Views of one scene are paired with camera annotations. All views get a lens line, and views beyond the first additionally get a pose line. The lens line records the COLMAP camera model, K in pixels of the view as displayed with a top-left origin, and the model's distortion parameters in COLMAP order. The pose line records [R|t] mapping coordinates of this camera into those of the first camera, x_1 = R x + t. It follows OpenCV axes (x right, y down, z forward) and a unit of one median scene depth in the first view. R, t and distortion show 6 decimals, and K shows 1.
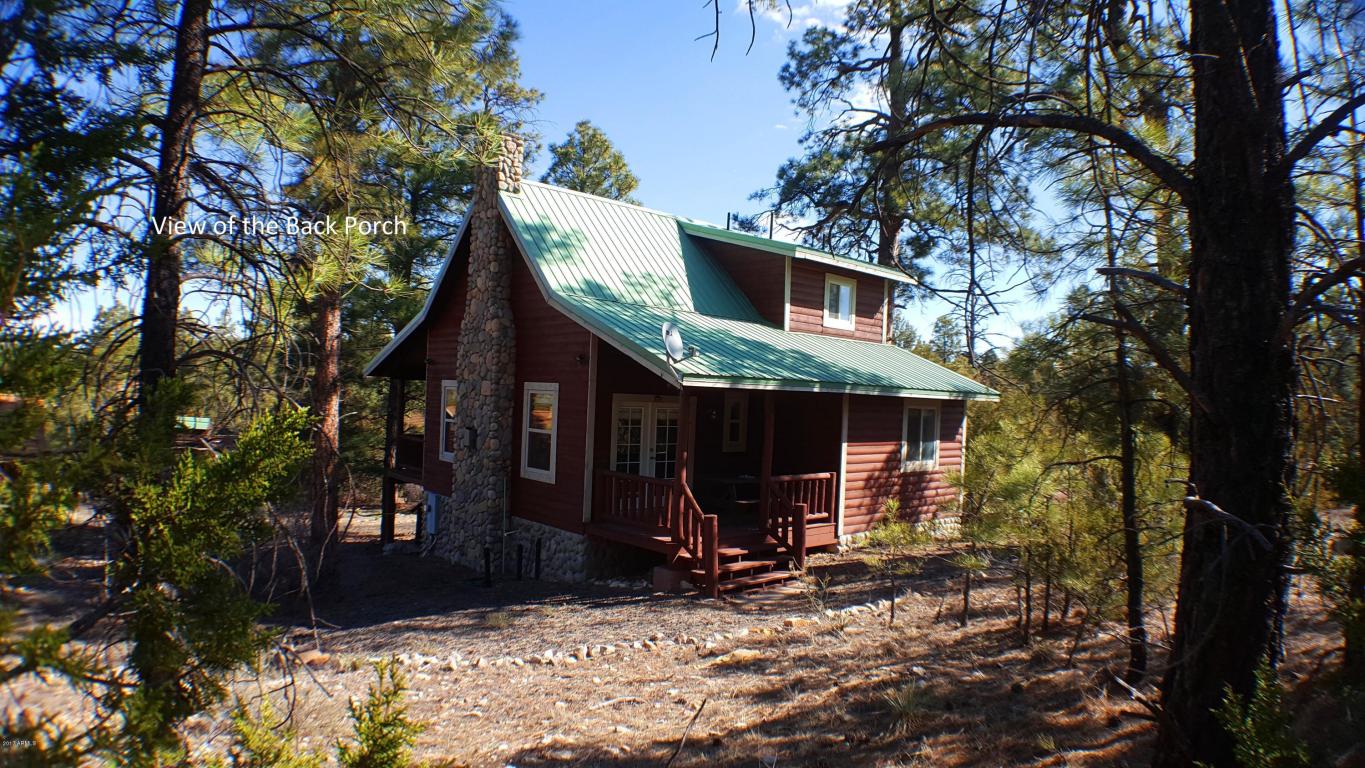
lens RADIAL K [[802.8, 0, 680.1], [0, 802.8, 352.7], [0, 0, 1]] dist [-0.131278, -0.066645]
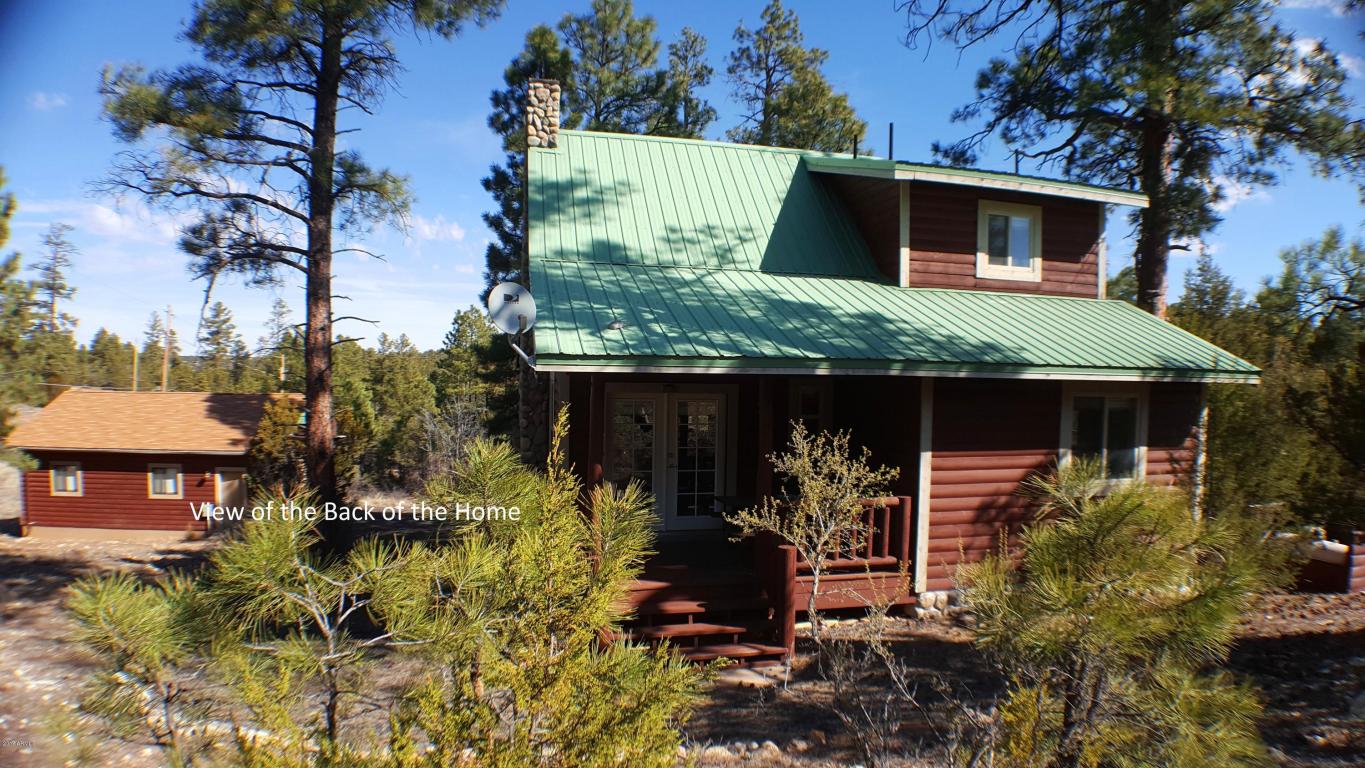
lens RADIAL K [[798.4, 0, 679.3], [0, 798.4, 374.0], [0, 0, 1]] dist [-0.147769, -0.004108]
pose [[0.870746, -0.020457, -0.491307, 0.321948], [0.043561, 0.998415, 0.035630, 0.017096], [0.489800, -0.052427, 0.870257, 0.324328]]
